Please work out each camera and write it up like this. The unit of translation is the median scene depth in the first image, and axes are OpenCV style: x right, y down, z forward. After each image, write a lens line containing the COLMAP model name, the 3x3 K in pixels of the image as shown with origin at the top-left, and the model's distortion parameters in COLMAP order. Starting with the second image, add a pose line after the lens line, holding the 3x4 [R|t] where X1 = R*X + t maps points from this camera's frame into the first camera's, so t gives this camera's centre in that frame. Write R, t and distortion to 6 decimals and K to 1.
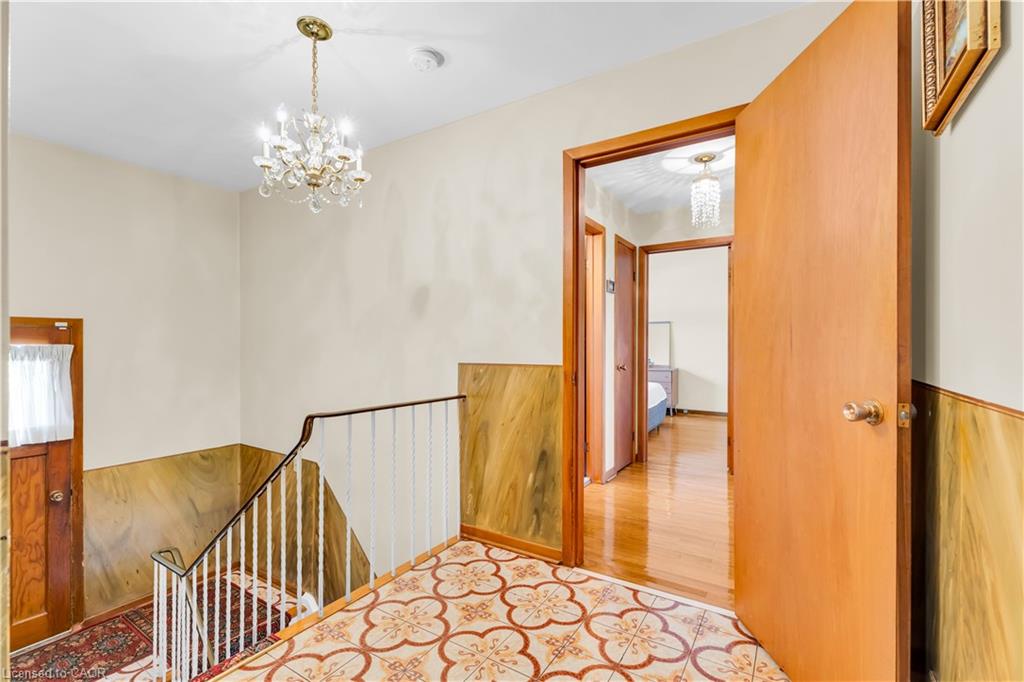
lens RADIAL K [[463.0, 0, 514.5], [0, 463.0, 345.7], [0, 0, 1]] dist [-0.014452, 0.000623]
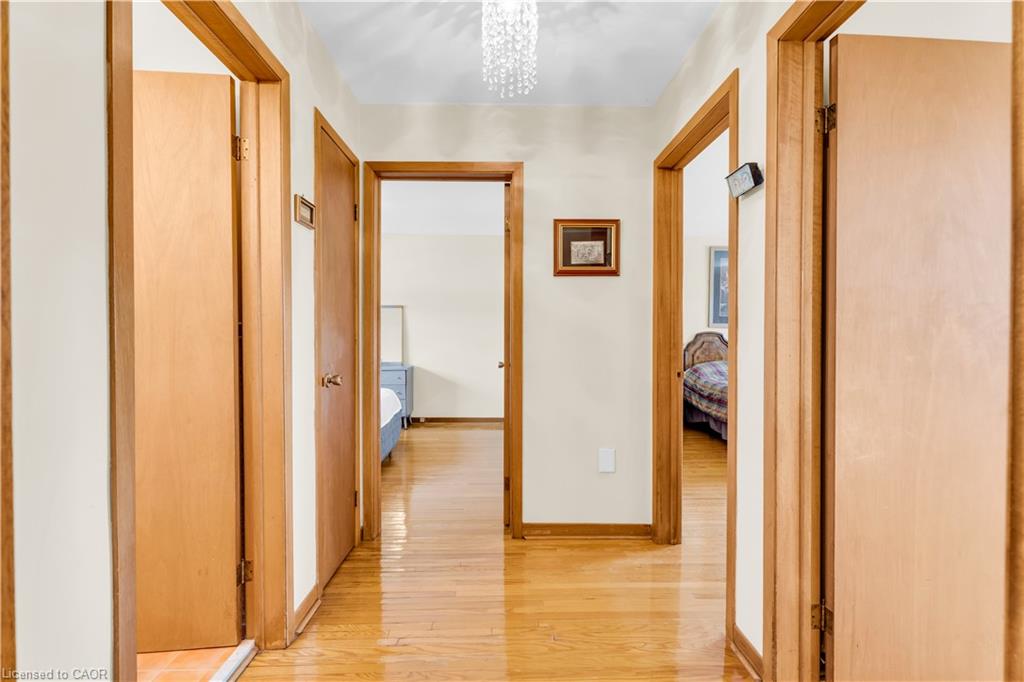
lens RADIAL K [[463.0, 0, 514.5], [0, 463.0, 345.7], [0, 0, 1]] dist [-0.014452, 0.000623]
pose [[0.834020, -0.008739, 0.551664, 0.109119], [-0.002739, 0.999797, 0.019977, -0.002341], [-0.551727, -0.018172, 0.833827, 0.423505]]
